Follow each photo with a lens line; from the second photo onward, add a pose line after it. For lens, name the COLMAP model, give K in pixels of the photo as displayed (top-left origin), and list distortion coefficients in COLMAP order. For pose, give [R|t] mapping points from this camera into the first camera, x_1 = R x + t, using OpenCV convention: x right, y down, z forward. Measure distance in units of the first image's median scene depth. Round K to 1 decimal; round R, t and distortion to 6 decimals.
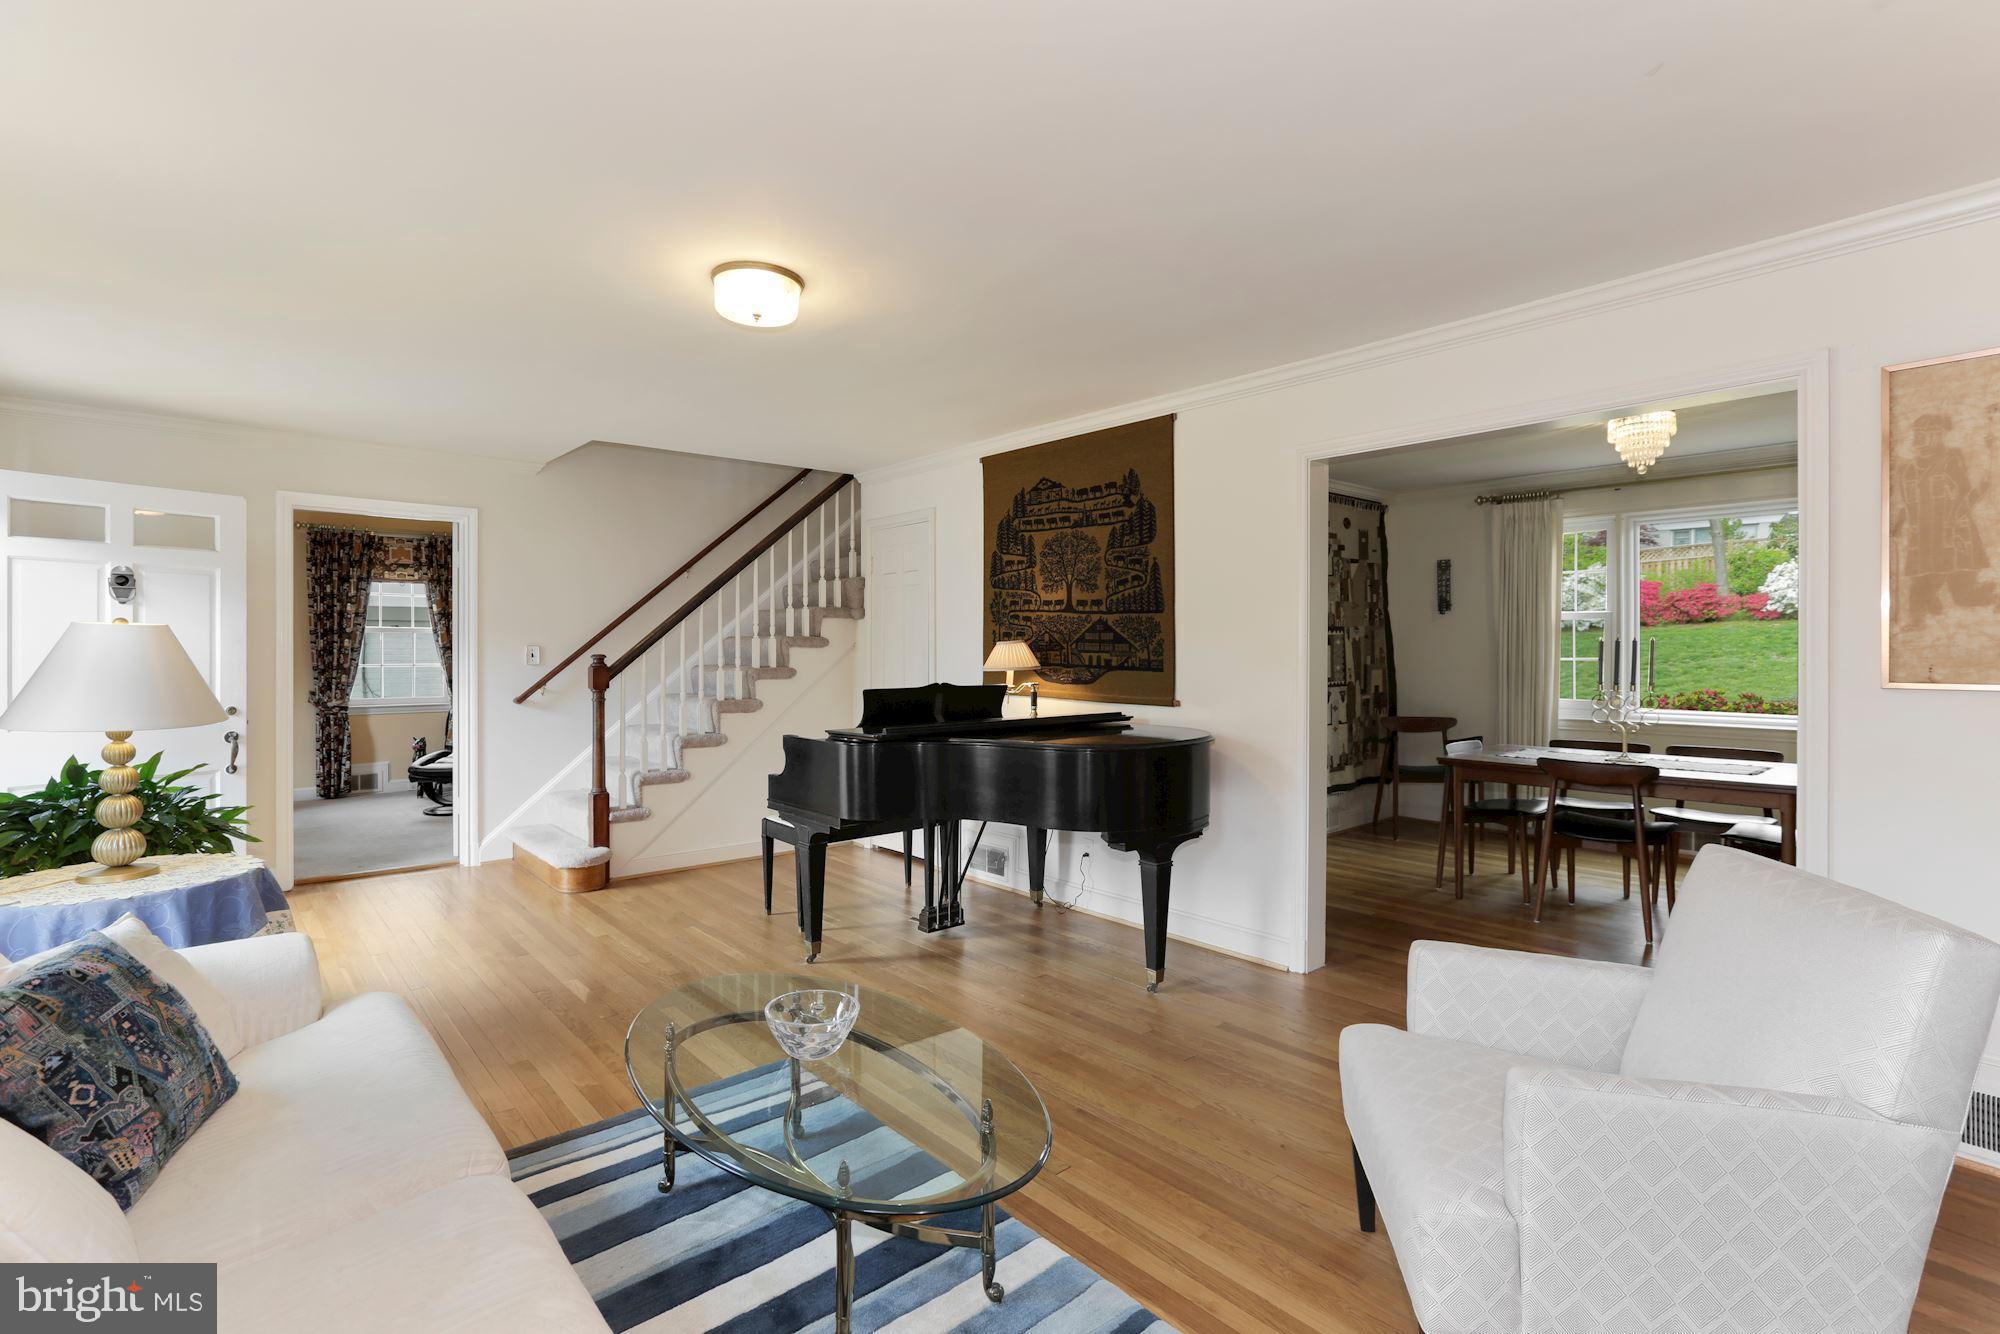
lens RADIAL K [[923.7, 0, 999.0], [0, 923.7, 647.6], [0, 0, 1]] dist [-0.004202, 0.003357]
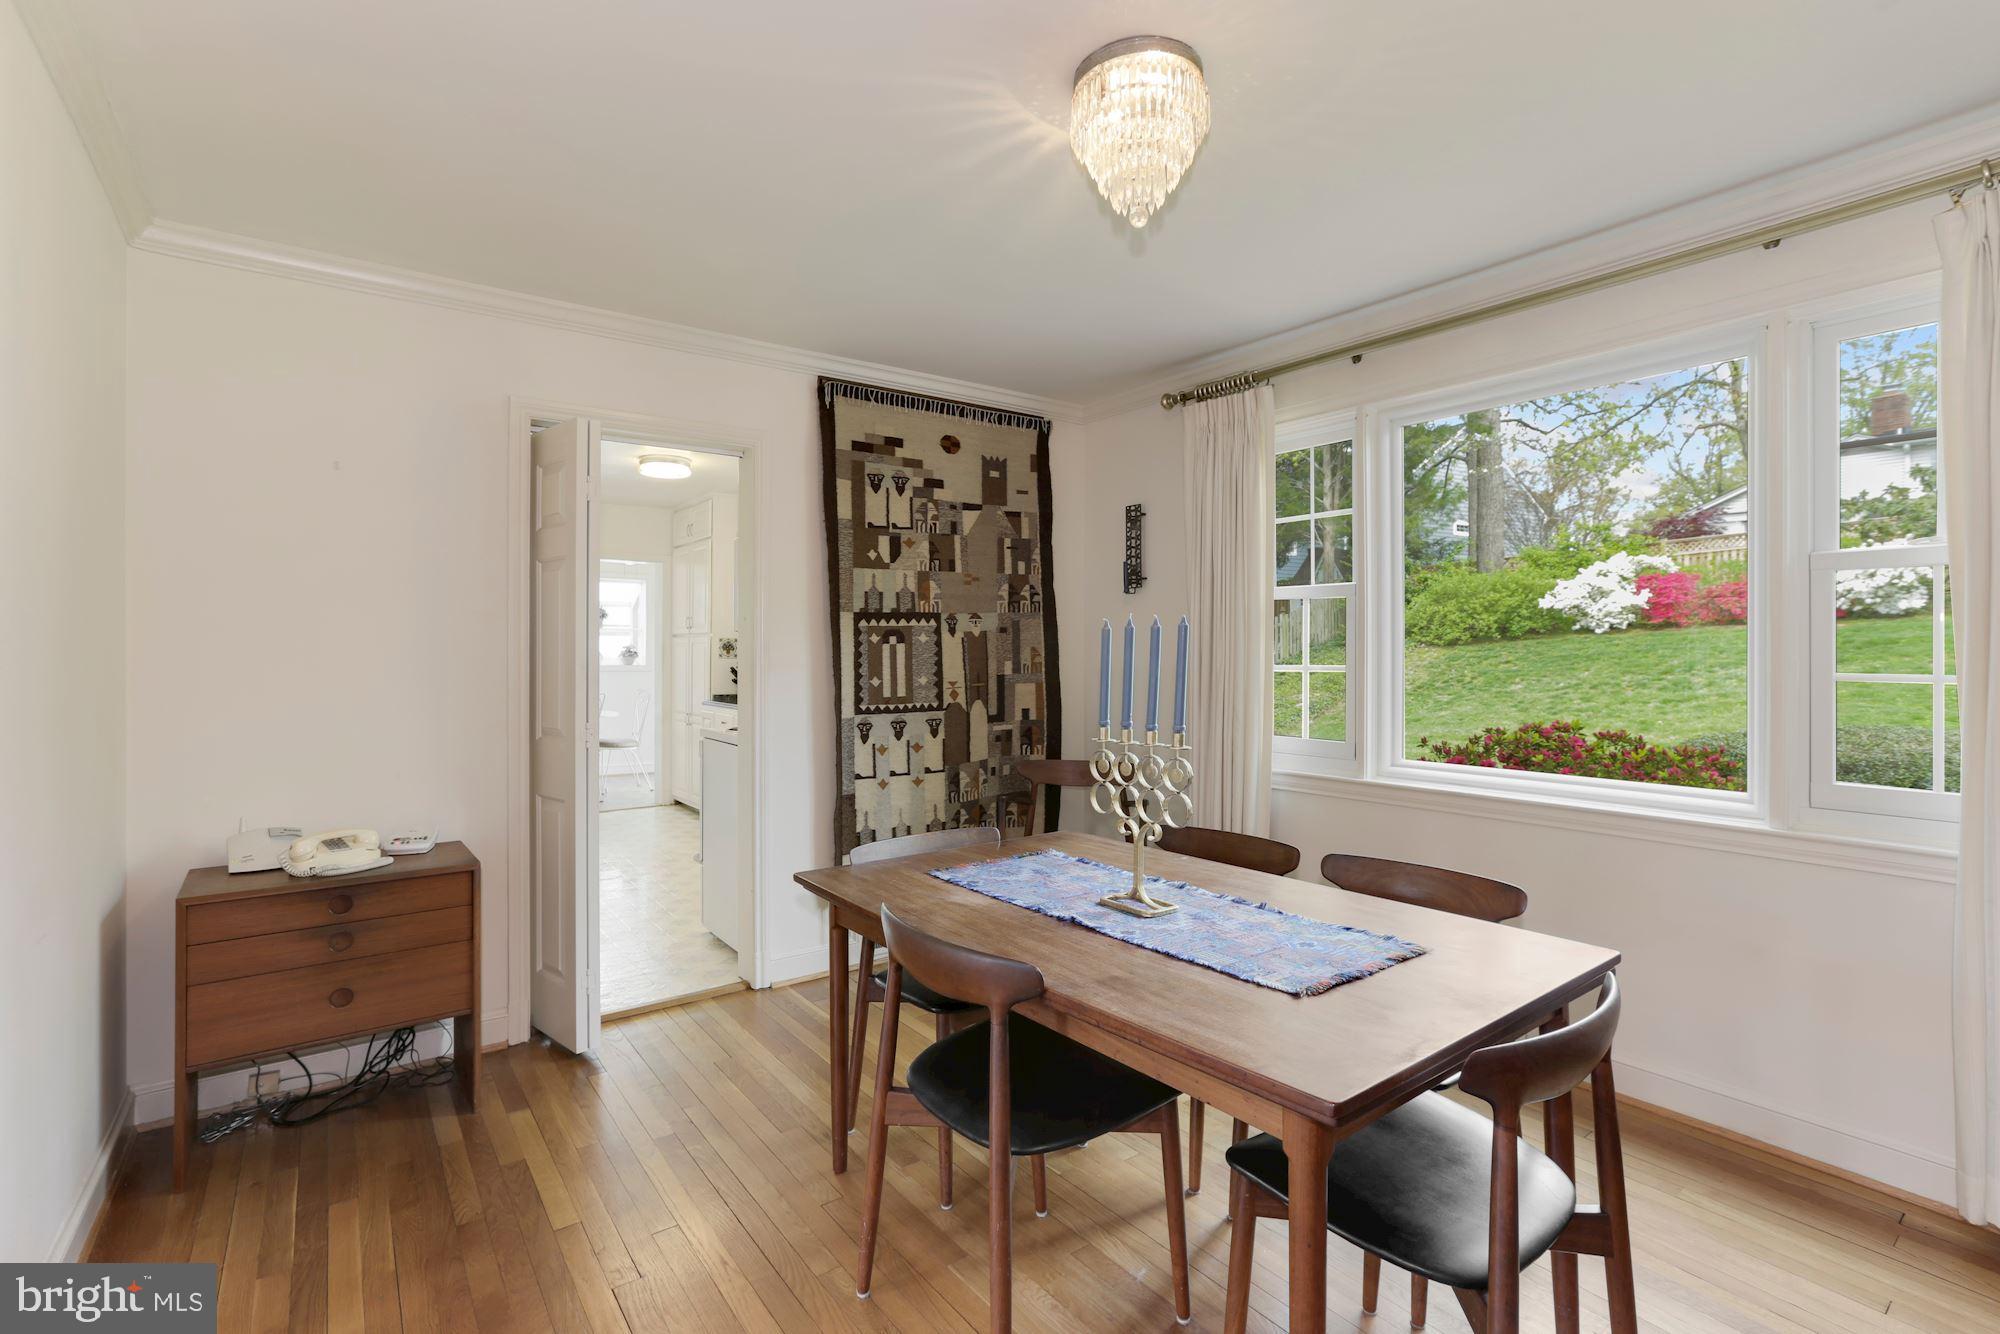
lens RADIAL K [[923.7, 0, 994.8], [0, 923.7, 653.6], [0, 0, 1]] dist [-0.004202, 0.003357]
pose [[0.997250, 0.003449, -0.074035, 0.442768], [-0.003348, 0.999993, 0.001490, 0.002980], [0.074040, -0.001238, 0.997255, 0.384418]]
